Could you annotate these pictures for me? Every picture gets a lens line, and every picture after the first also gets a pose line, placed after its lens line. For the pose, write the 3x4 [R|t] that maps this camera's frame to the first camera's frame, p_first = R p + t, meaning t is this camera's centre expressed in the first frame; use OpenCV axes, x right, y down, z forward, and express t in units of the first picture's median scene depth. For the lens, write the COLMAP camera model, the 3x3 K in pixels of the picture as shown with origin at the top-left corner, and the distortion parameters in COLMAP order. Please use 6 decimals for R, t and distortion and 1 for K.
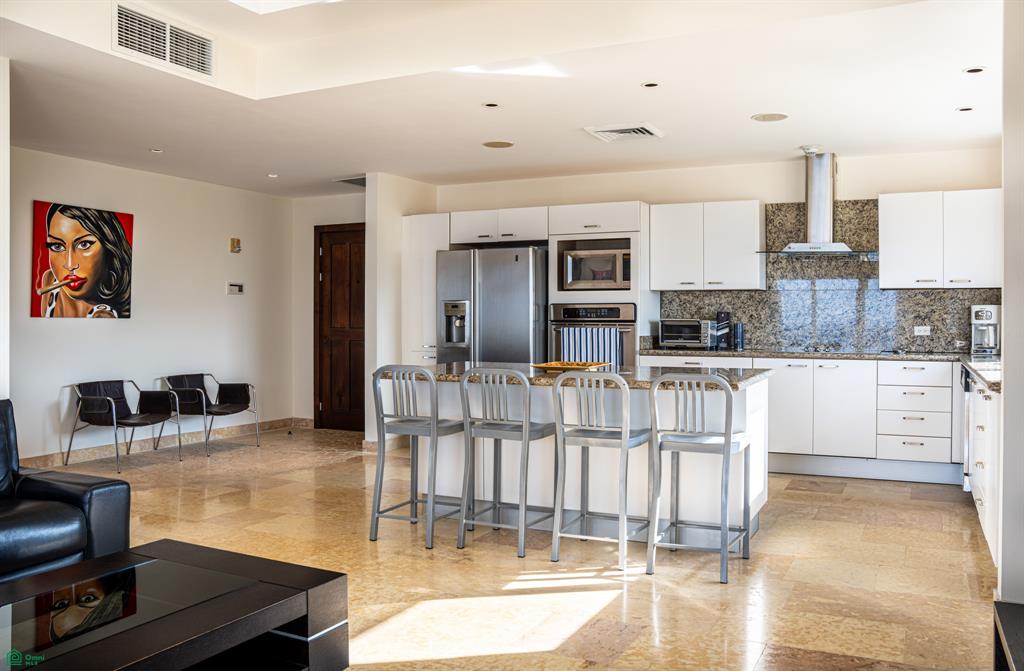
lens RADIAL K [[839.5, 0, 521.5], [0, 839.5, 329.6], [0, 0, 1]] dist [-0.101535, 0.017883]
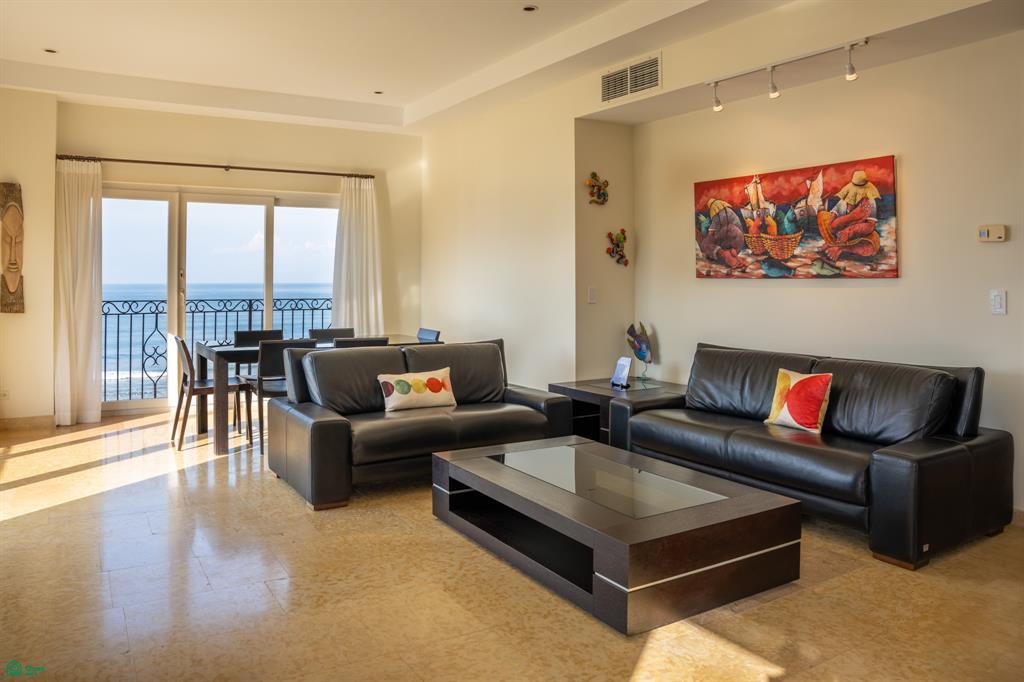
lens RADIAL K [[750.7, 0, 541.7], [0, 750.7, 282.5], [0, 0, 1]] dist [-0.125803, 0.041934]
pose [[-0.510606, -0.000605, -0.859815, 0.260707], [-0.017277, 0.999805, 0.009556, -0.012985], [0.859641, 0.019734, -0.510517, 0.577813]]
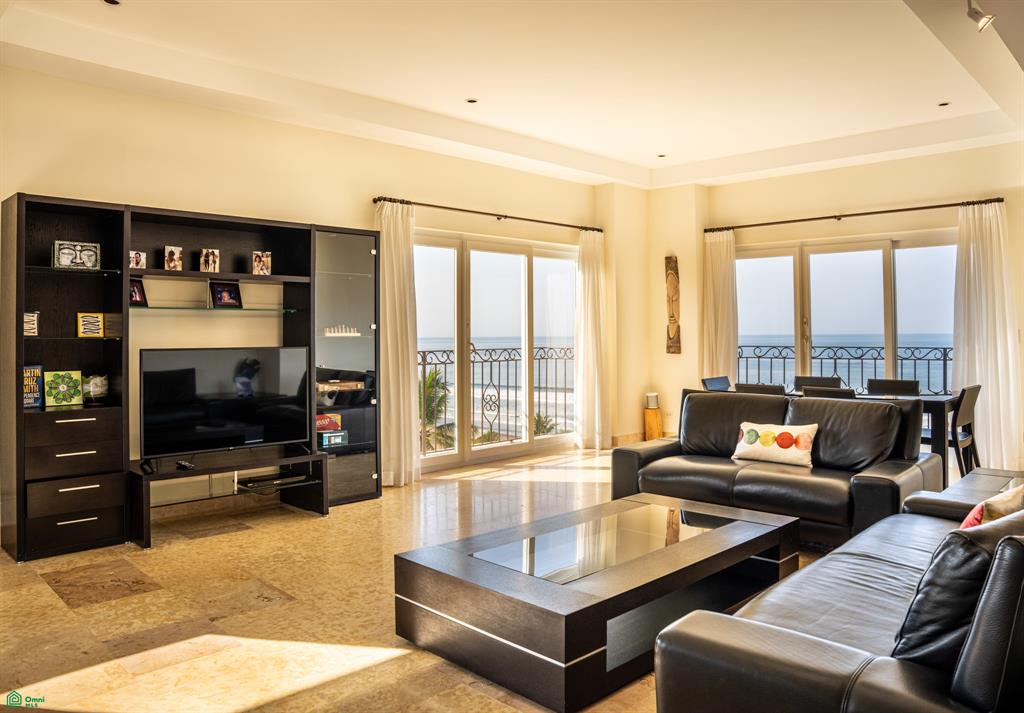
lens RADIAL K [[758.5, 0, 524.1], [0, 758.5, 325.2], [0, 0, 1]] dist [-0.128369, 0.037144]
pose [[-0.948400, 0.007249, 0.316992, -0.306205], [0.010309, 0.999915, 0.007977, -0.015046], [-0.316908, 0.010833, -0.948395, 0.823709]]
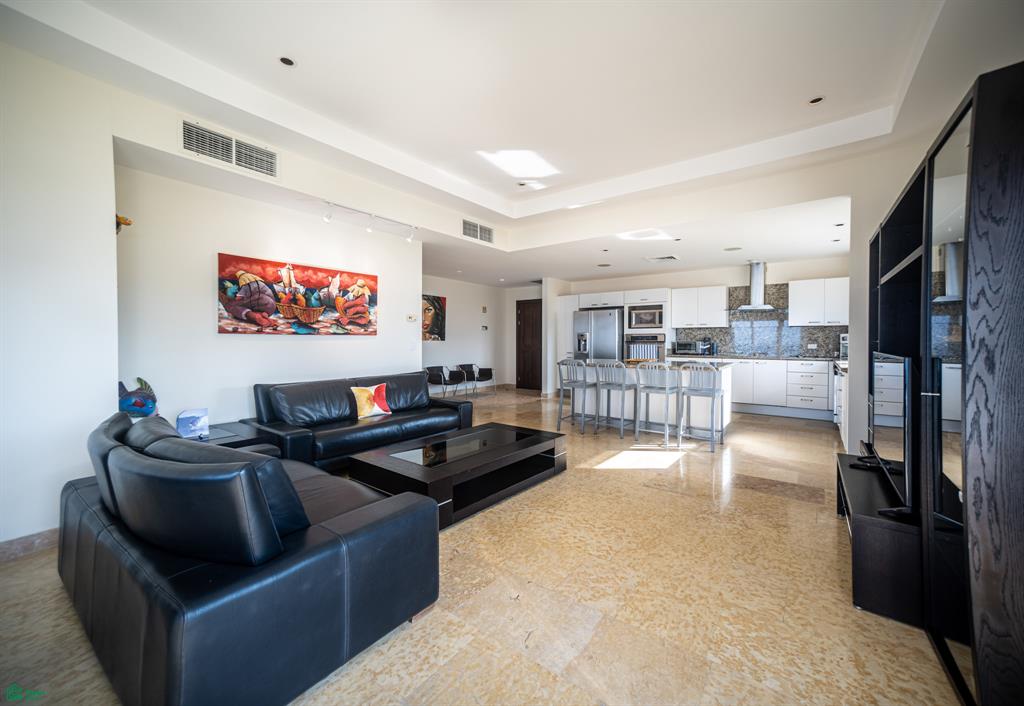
lens RADIAL K [[401.6, 0, 514.8], [0, 401.6, 349.9], [0, 0, 1]] dist [-0.010472, 0.000317]
pose [[0.980831, 0.003929, -0.194822, -0.052106], [-0.002299, 0.999960, 0.008590, 0.003295], [0.194848, -0.007978, 0.980801, -0.137260]]
